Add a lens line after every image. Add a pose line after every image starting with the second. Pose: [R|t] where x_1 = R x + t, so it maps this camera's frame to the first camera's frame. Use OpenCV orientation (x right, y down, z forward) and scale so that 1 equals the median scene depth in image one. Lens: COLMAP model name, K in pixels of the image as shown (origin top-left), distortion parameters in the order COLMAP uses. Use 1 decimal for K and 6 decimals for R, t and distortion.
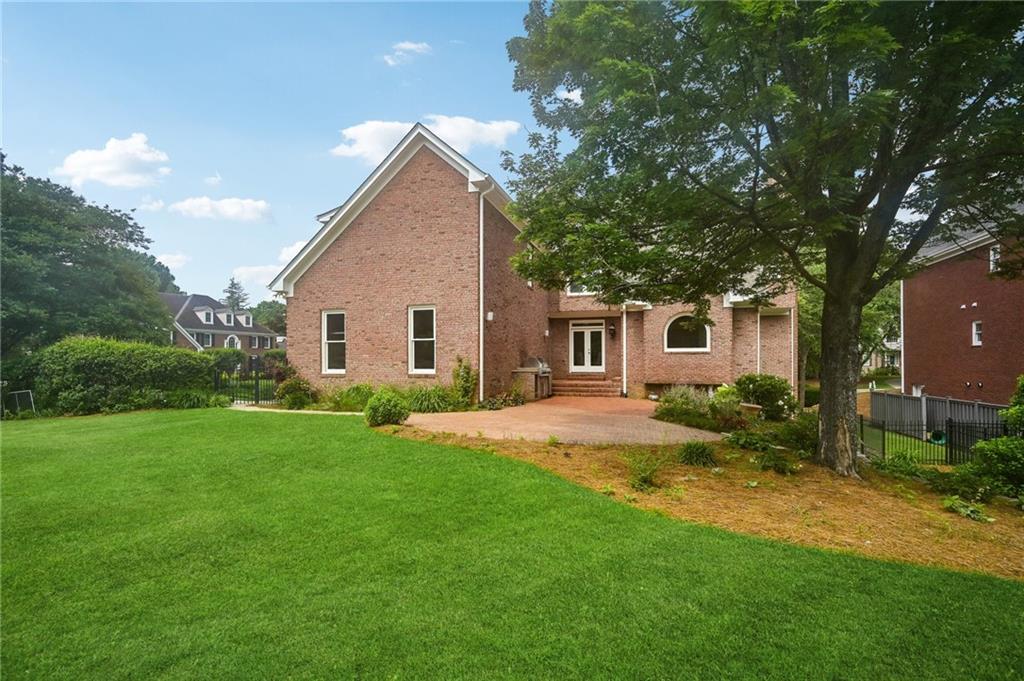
lens RADIAL K [[466.7, 0, 508.3], [0, 466.7, 344.9], [0, 0, 1]] dist [0.000093, -0.000009]
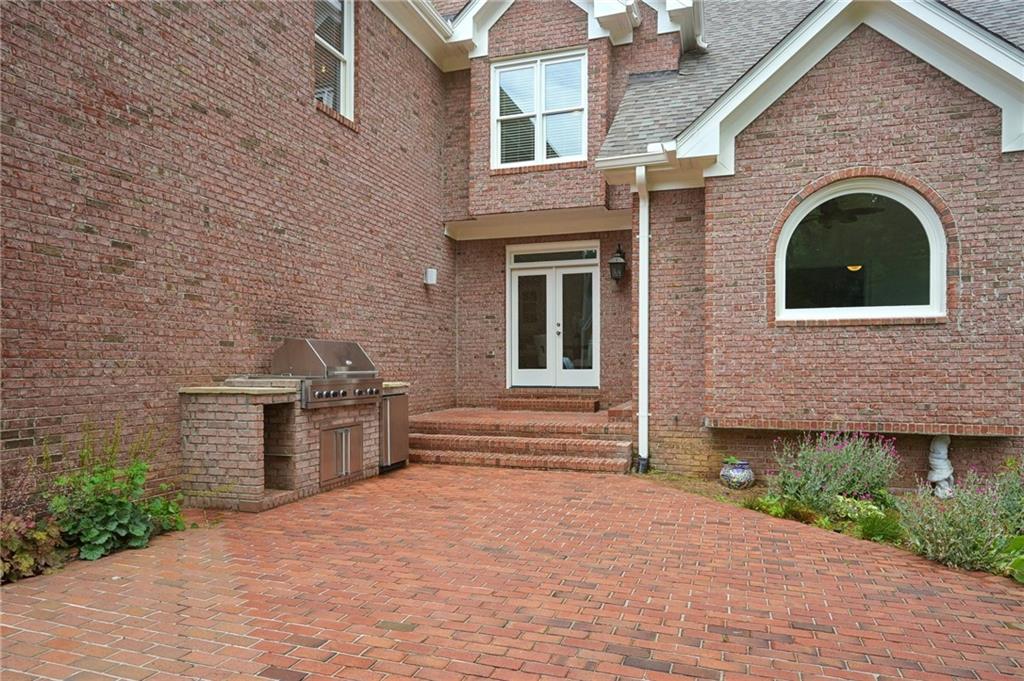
lens RADIAL K [[655.4, 0, 514.8], [0, 655.4, 341.4], [0, 0, 1]] dist [0.003784, 0.000452]
pose [[0.999857, 0.001933, -0.016817, 0.166793], [-0.001893, 0.999995, 0.002364, 0.025161], [0.016821, -0.002332, 0.999856, 0.549681]]
